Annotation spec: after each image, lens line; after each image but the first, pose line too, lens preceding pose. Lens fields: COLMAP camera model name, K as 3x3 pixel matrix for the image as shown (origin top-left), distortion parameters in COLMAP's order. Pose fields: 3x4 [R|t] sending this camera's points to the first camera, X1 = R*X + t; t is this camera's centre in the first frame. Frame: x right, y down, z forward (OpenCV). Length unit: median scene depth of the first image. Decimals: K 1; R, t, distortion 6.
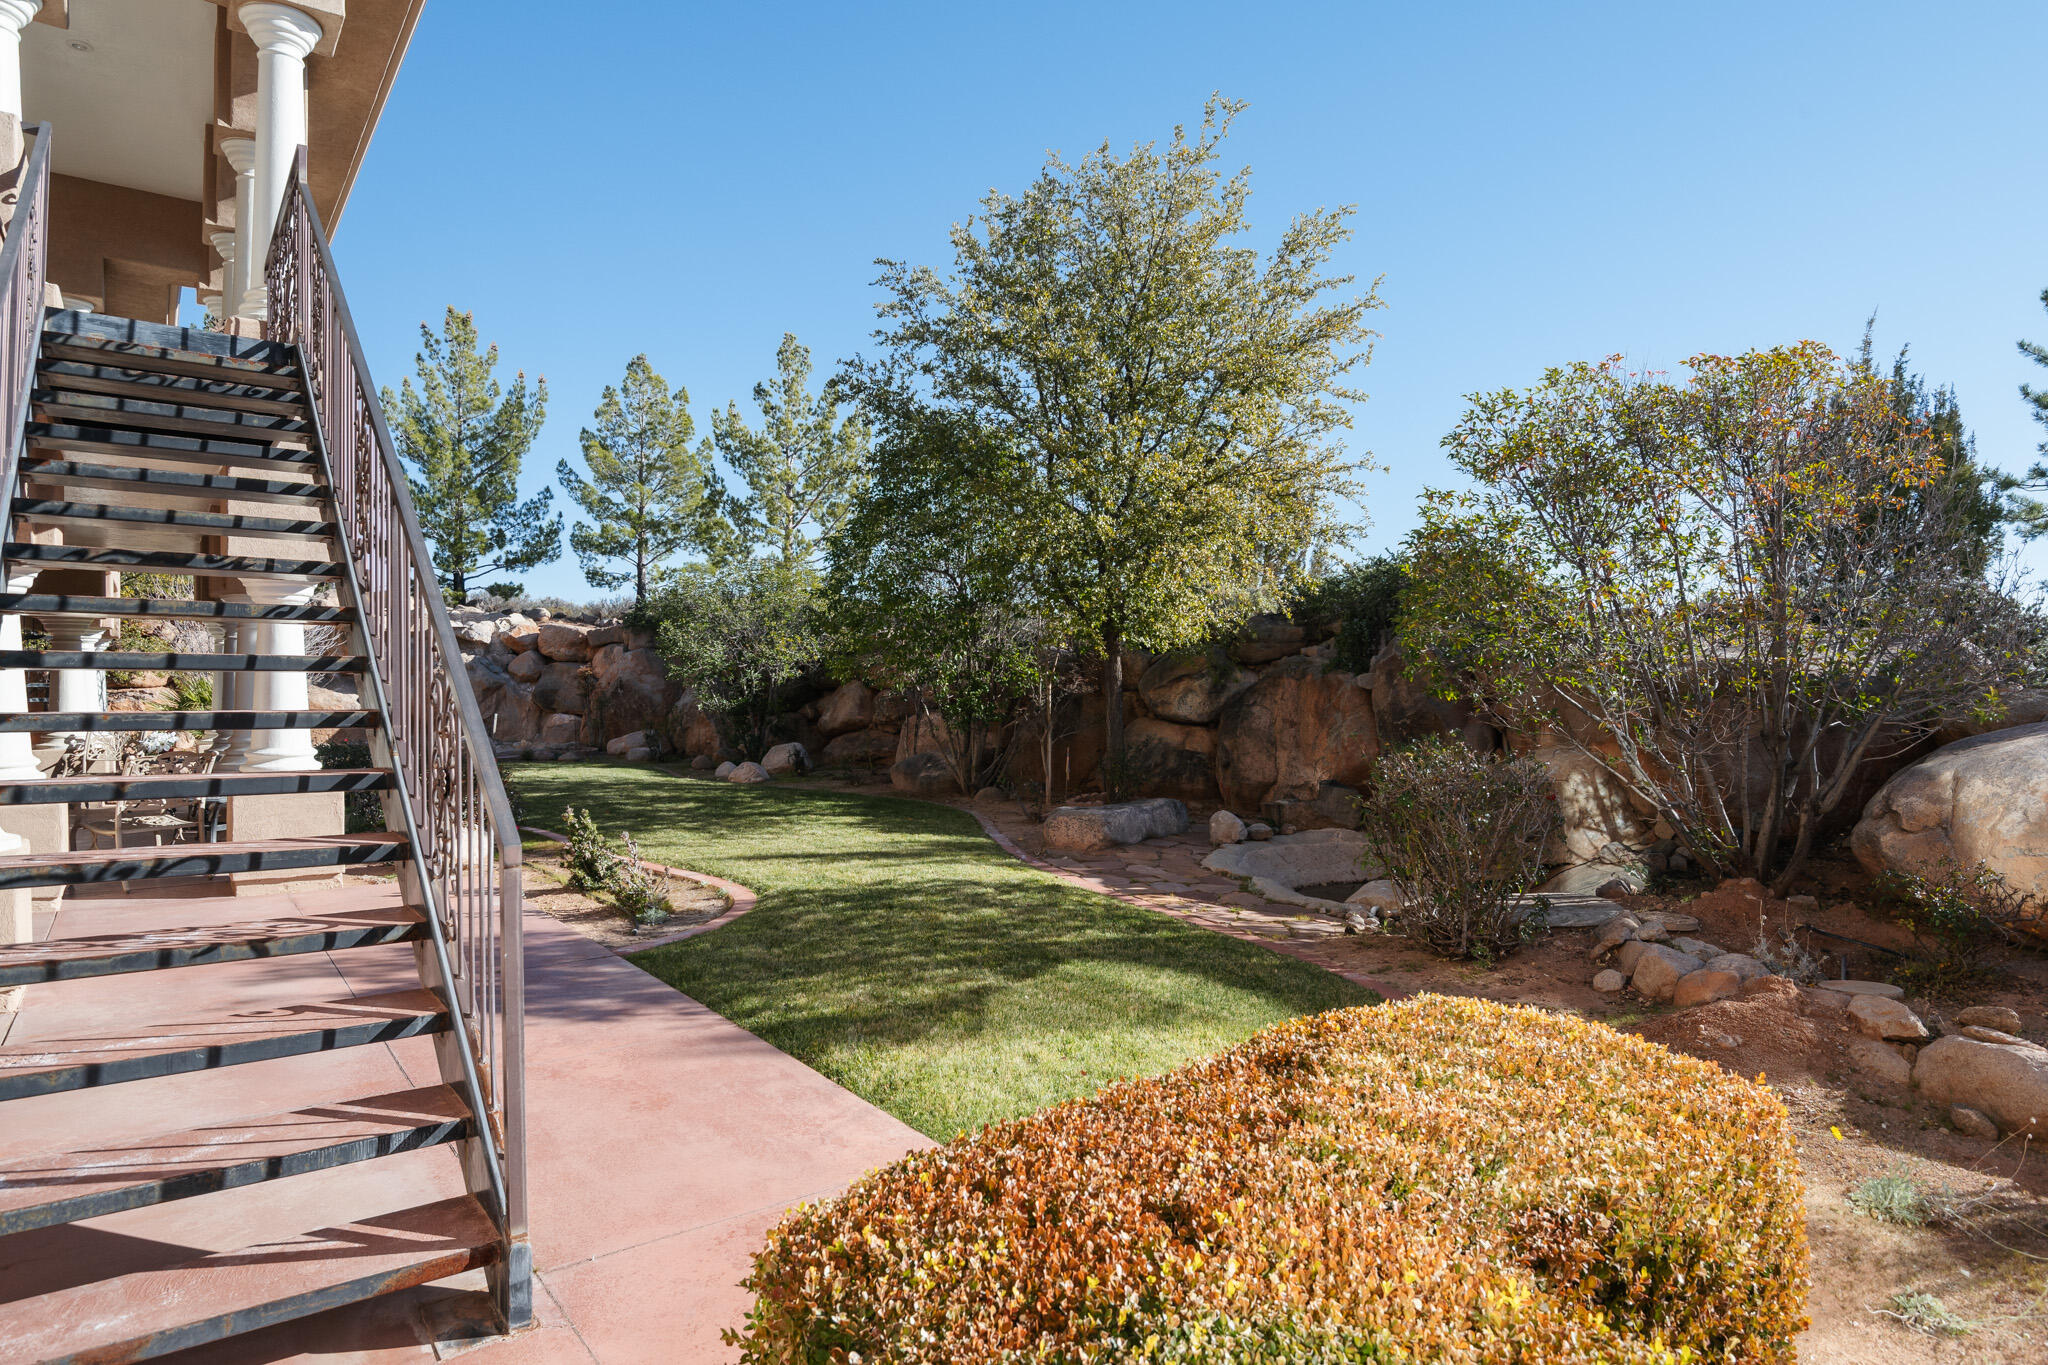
lens RADIAL K [[1092.1, 0, 1023.2], [0, 1092.1, 693.4], [0, 0, 1]] dist [0.005585, -0.035341]
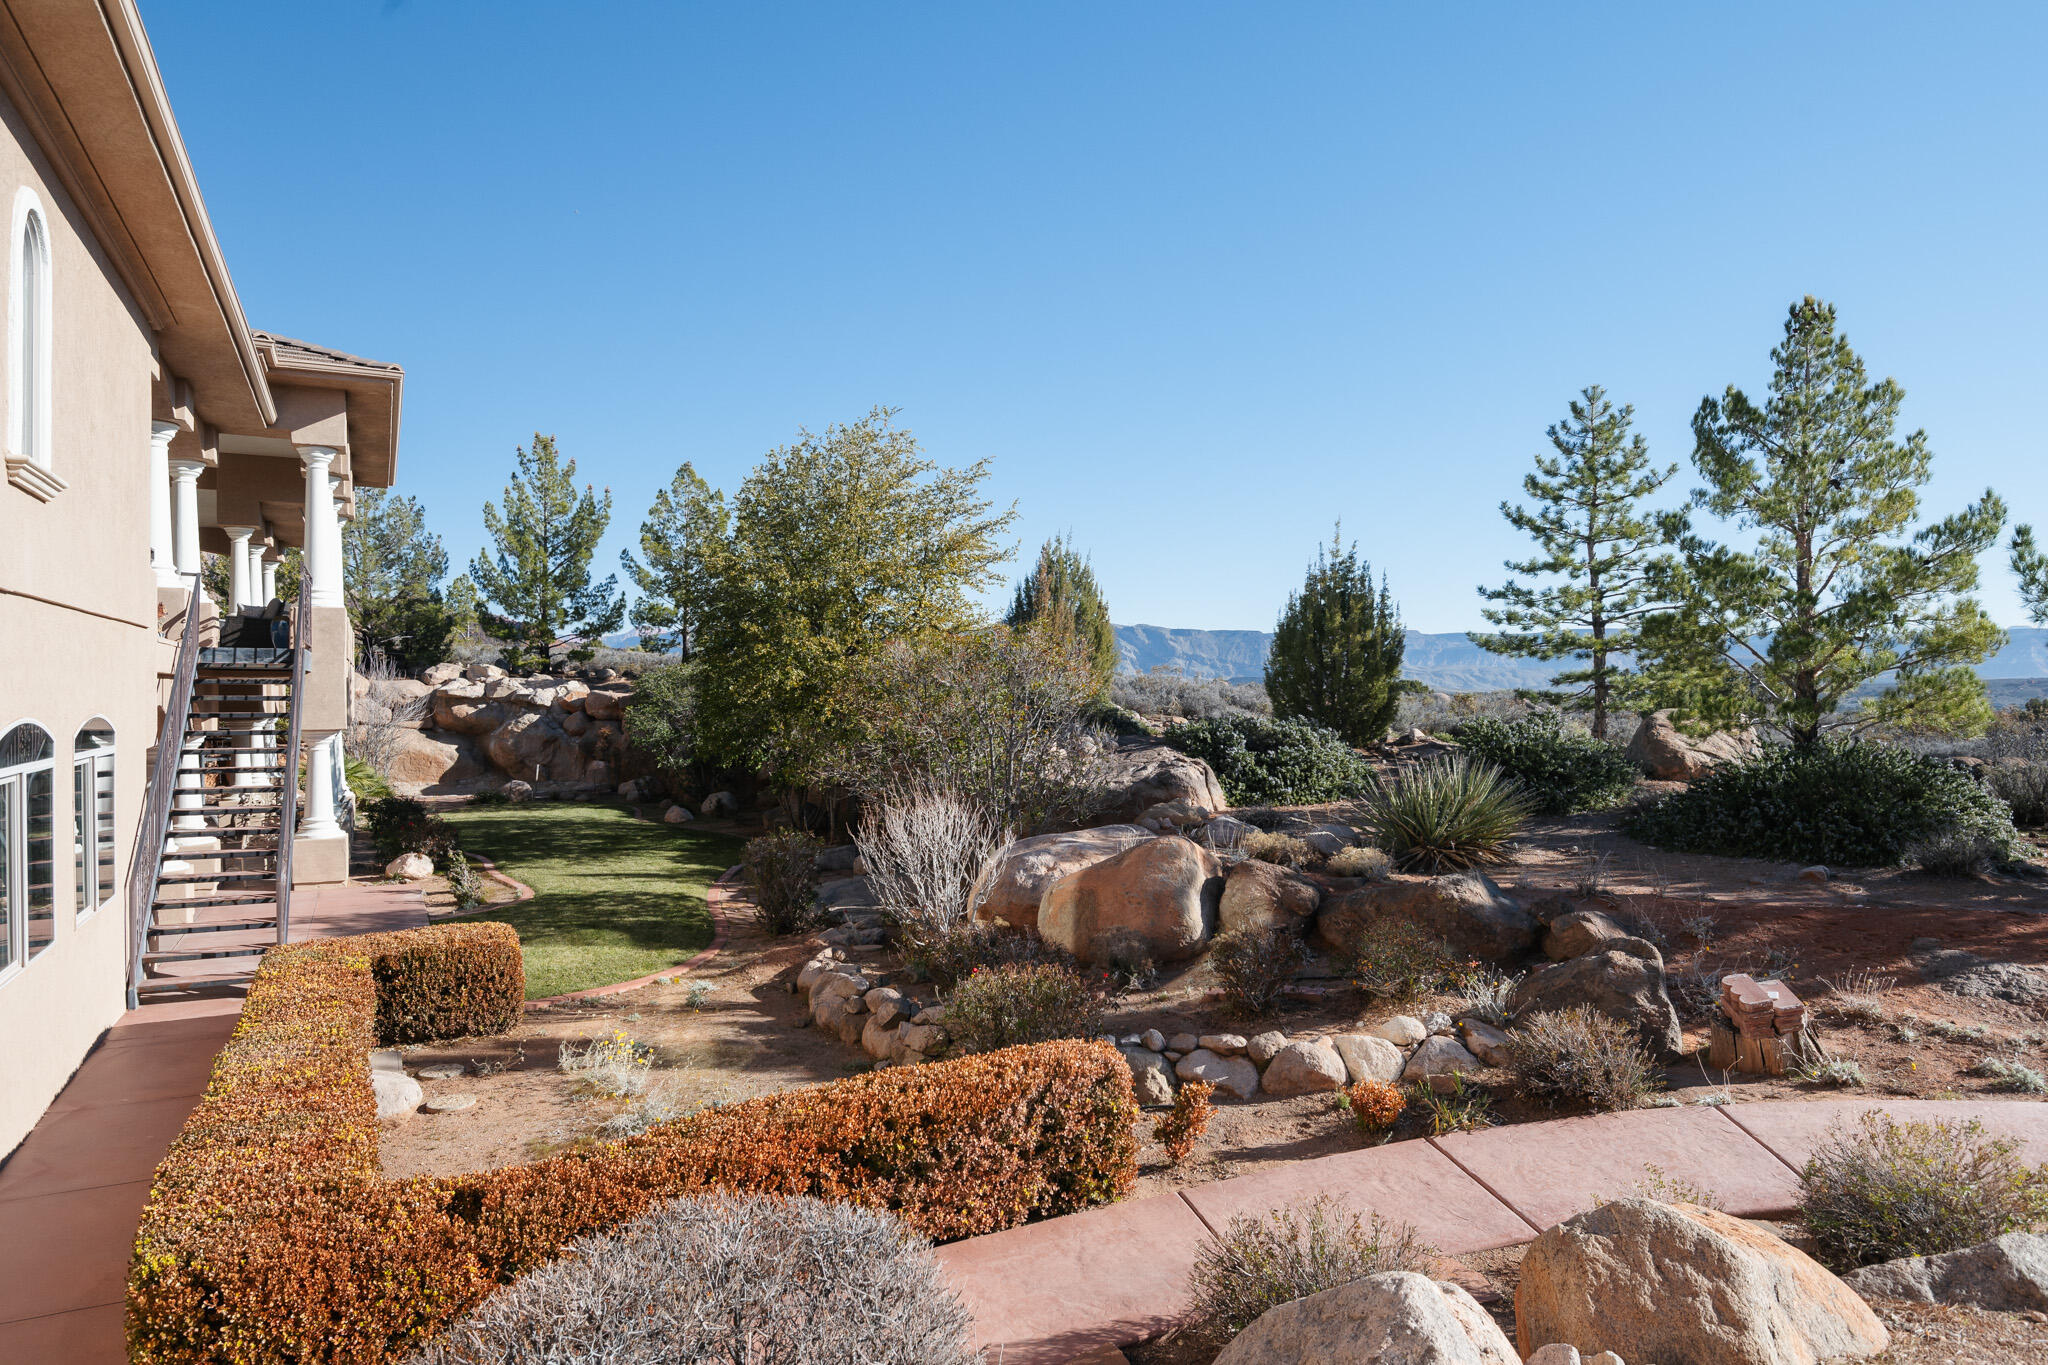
lens RADIAL K [[1154.6, 0, 1028.9], [0, 1154.6, 694.0], [0, 0, 1]] dist [-0.002038, -0.000239]
pose [[0.988018, 0.001299, -0.154335, 0.297778], [-0.002495, 0.999968, -0.007557, -0.051295], [0.154321, 0.007852, 0.987990, -0.287146]]
